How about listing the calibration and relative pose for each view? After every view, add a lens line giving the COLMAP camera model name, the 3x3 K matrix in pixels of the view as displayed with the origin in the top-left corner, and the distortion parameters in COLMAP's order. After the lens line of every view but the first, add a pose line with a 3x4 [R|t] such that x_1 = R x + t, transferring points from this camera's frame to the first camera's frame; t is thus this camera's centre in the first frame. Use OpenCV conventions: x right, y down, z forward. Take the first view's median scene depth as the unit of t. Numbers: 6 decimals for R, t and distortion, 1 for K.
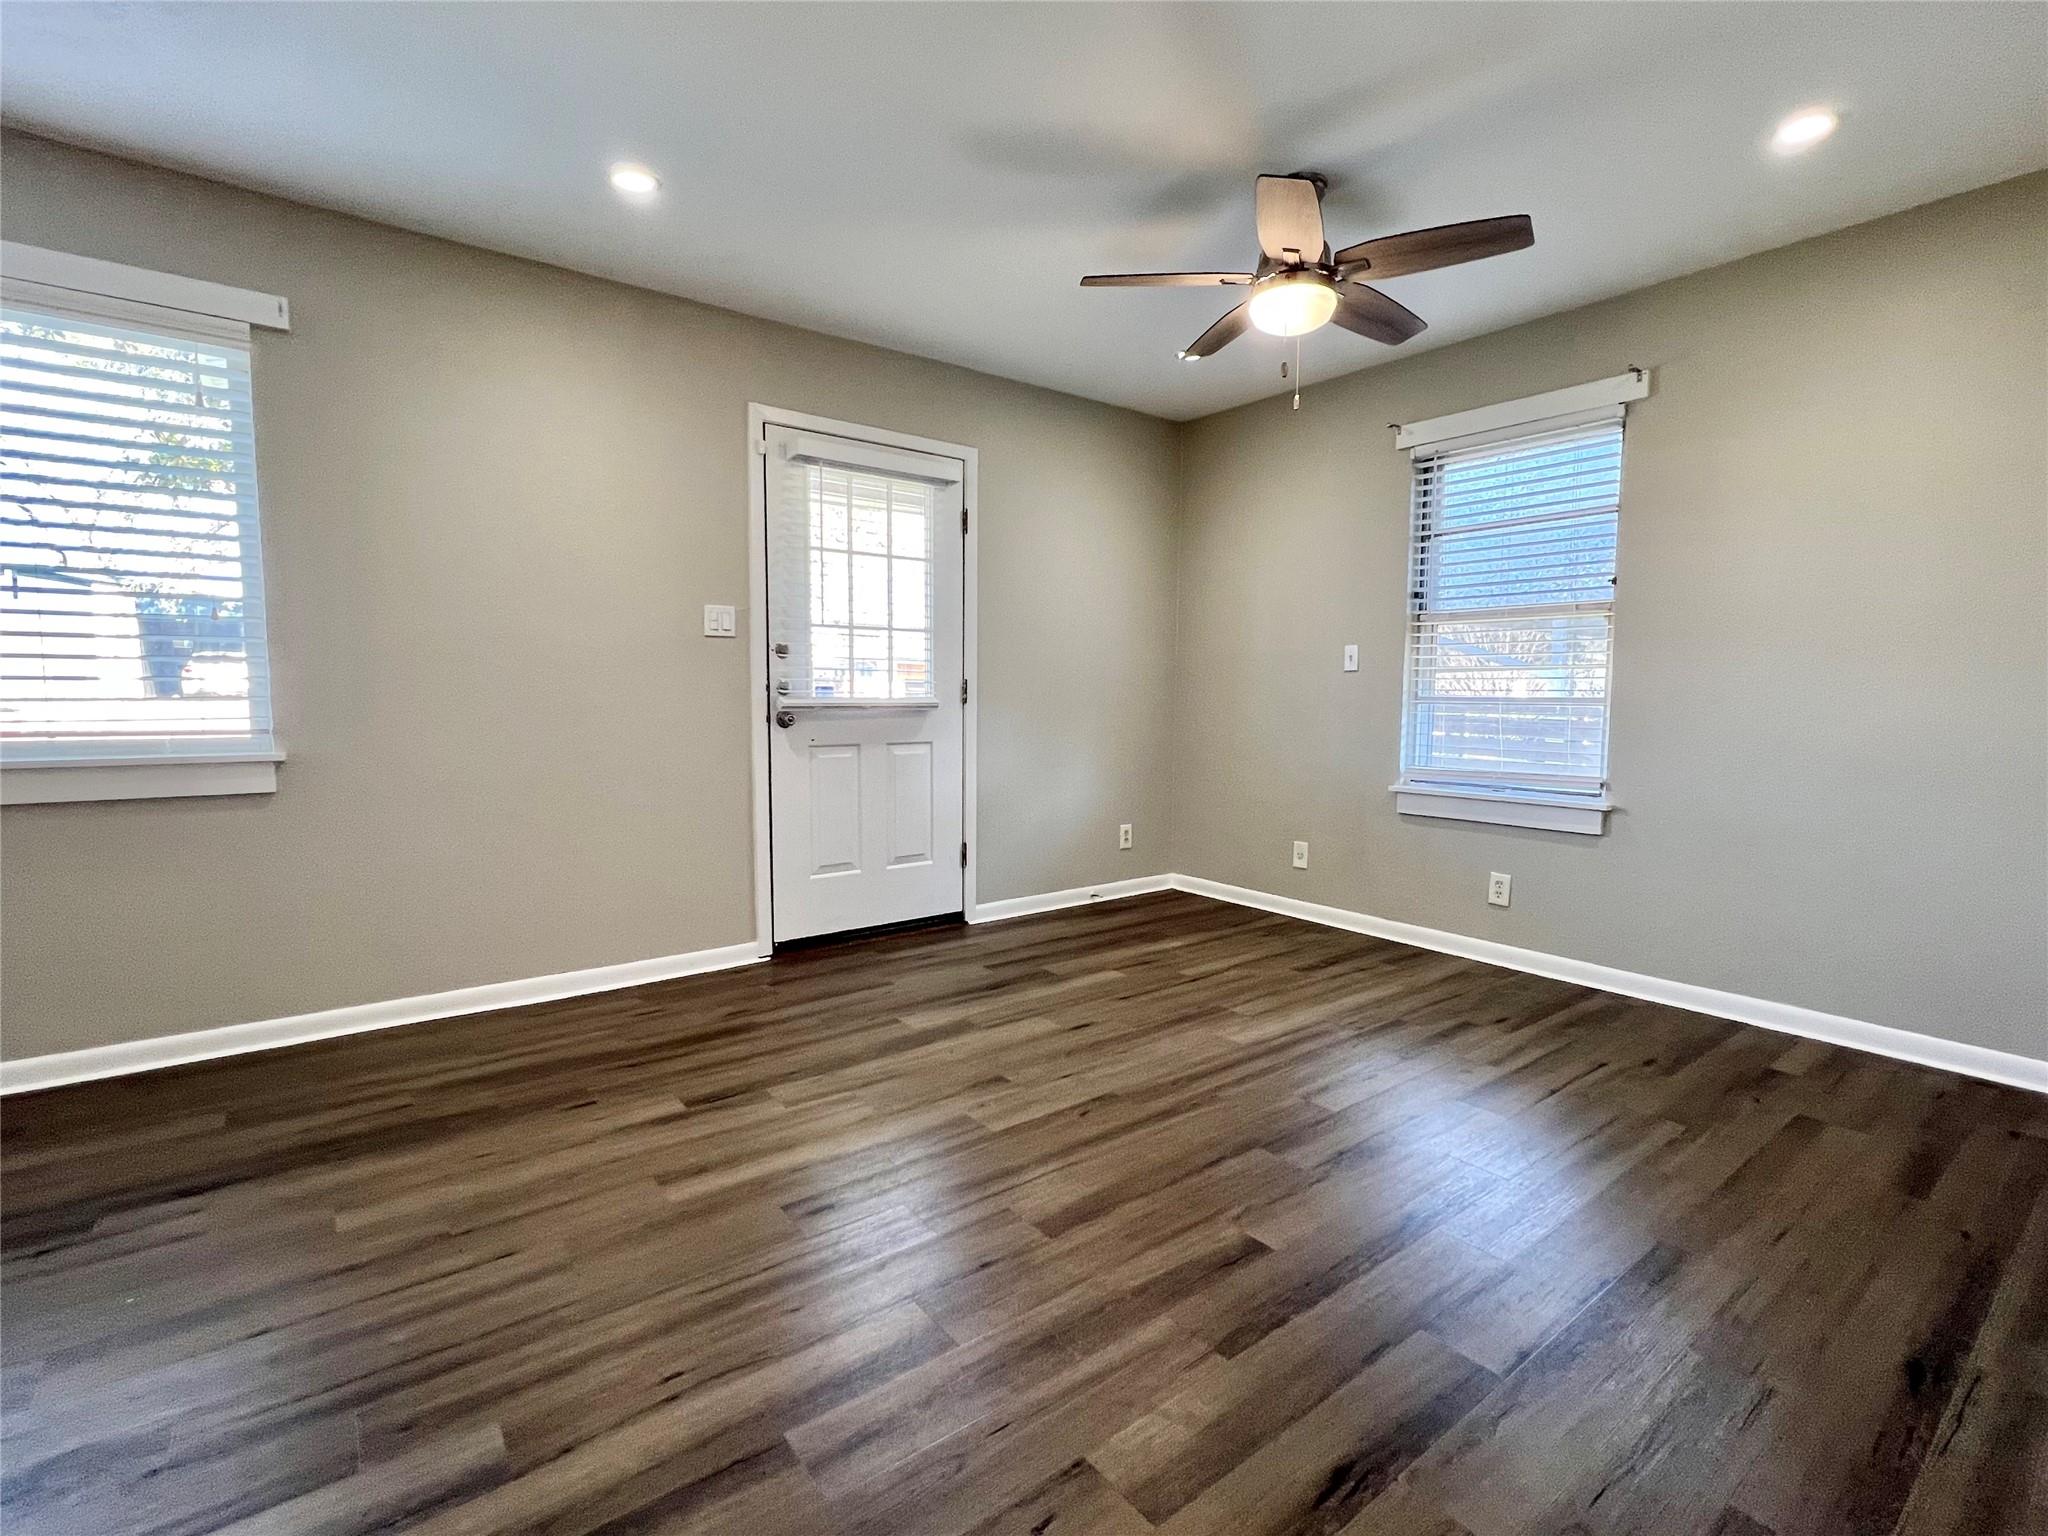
lens RADIAL K [[946.3, 0, 1024.2], [0, 946.3, 762.9], [0, 0, 1]] dist [0.001653, 0.000430]
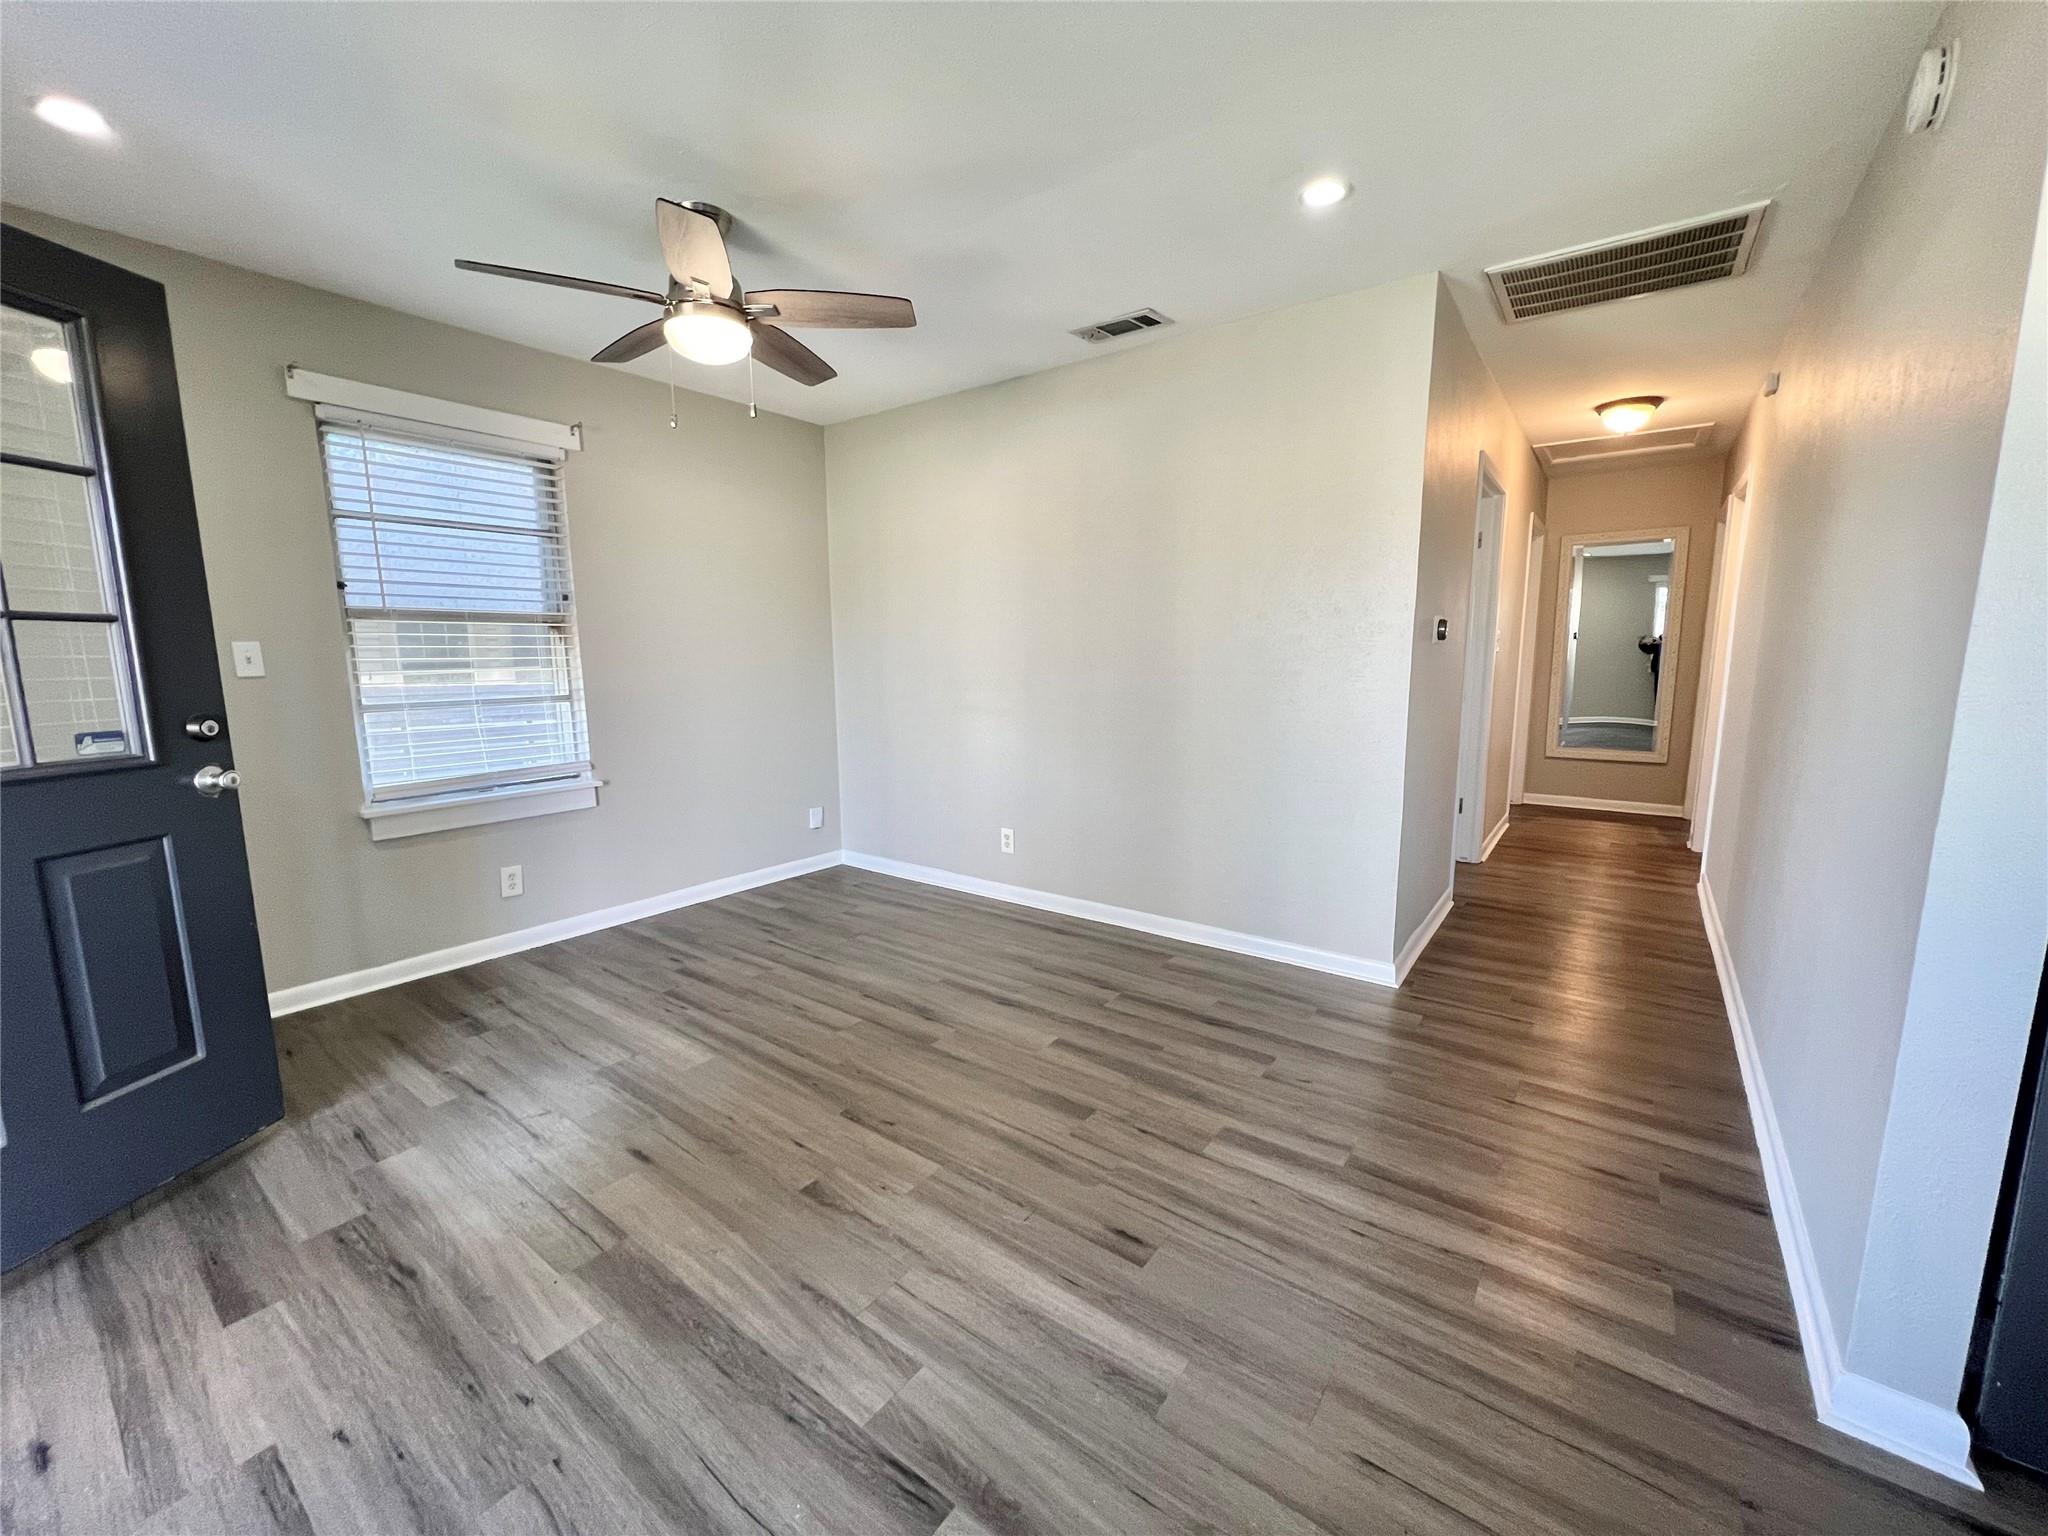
lens RADIAL K [[814.6, 0, 1024.8], [0, 814.6, 765.1], [0, 0, 1]] dist [-0.001941, 0.000065]
pose [[-0.276348, -0.140445, 0.950740, -0.673987], [0.074646, 0.983139, 0.166928, -0.138630], [-0.958154, 0.117099, -0.261205, 0.899760]]
